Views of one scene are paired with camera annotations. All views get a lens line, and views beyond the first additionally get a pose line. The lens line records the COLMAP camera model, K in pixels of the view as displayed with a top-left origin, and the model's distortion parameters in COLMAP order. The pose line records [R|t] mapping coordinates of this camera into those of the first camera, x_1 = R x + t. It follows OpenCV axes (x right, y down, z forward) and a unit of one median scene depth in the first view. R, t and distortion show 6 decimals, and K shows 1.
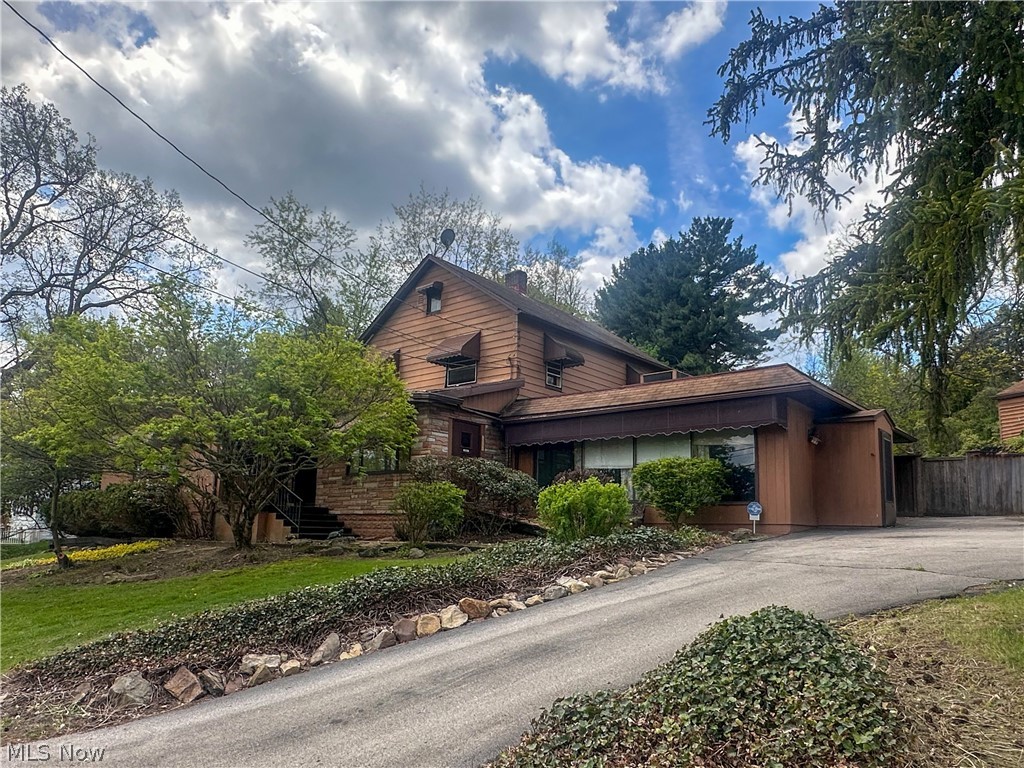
lens RADIAL K [[702.3, 0, 512.7], [0, 702.3, 385.2], [0, 0, 1]] dist [0.013295, -0.002181]
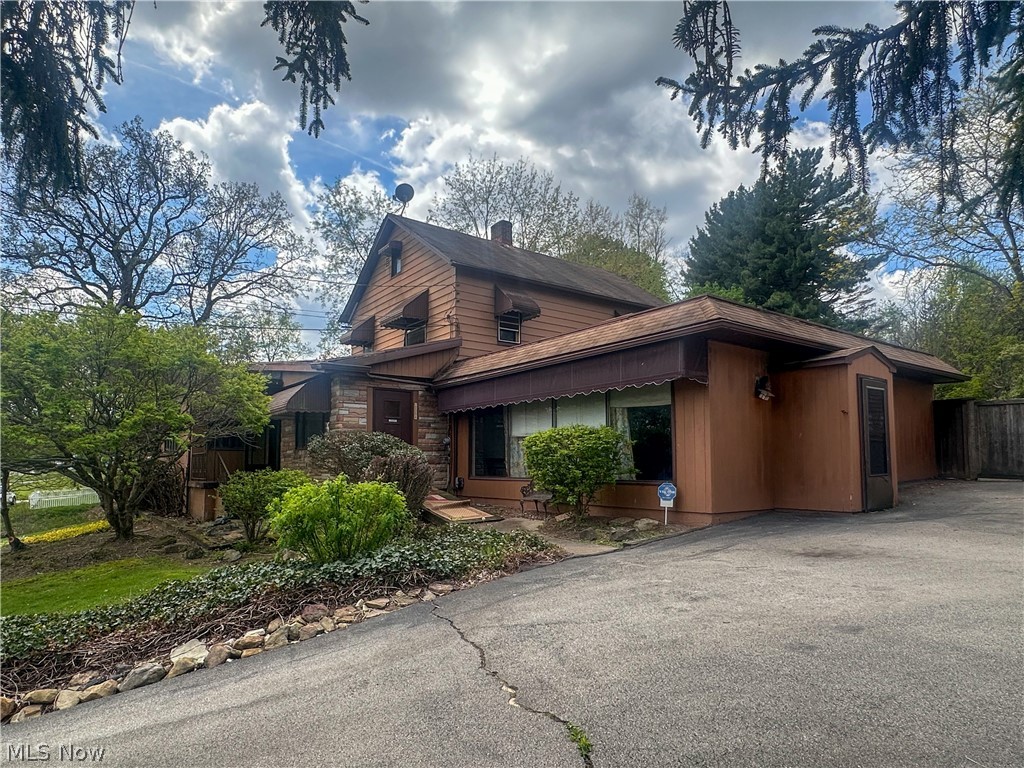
lens RADIAL K [[599.1, 0, 510.8], [0, 599.1, 381.2], [0, 0, 1]] dist [0.005285, 0.002307]
pose [[0.969517, -0.057115, -0.238275, 0.250400], [0.073420, 0.995488, 0.060115, 0.005312], [0.233767, -0.075777, 0.969335, 0.255506]]
